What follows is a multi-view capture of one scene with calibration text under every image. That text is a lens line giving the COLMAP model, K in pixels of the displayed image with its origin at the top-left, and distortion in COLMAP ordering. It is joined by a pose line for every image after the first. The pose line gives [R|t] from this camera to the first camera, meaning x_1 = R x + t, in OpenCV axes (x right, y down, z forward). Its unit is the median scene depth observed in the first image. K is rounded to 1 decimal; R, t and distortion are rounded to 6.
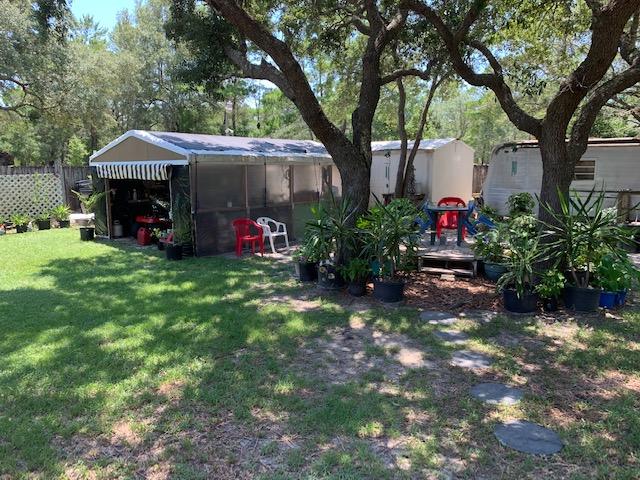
lens RADIAL K [[492.4, 0, 320.0], [0, 492.4, 240.0], [0, 0, 1]] dist [0.011371, 0.001817]
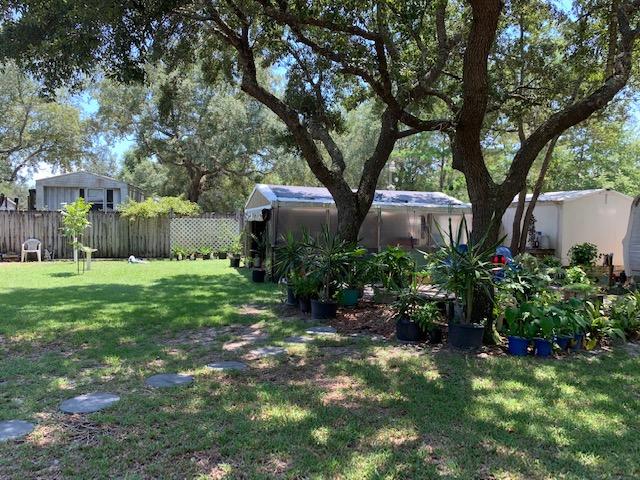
lens RADIAL K [[492.4, 0, 320.0], [0, 492.4, 240.0], [0, 0, 1]] dist [0.011371, 0.001817]
pose [[0.884256, 0.045499, -0.464780, 0.275051], [-0.096257, 0.991629, -0.086057, 0.014035], [0.456974, 0.120834, 0.881234, -0.026903]]
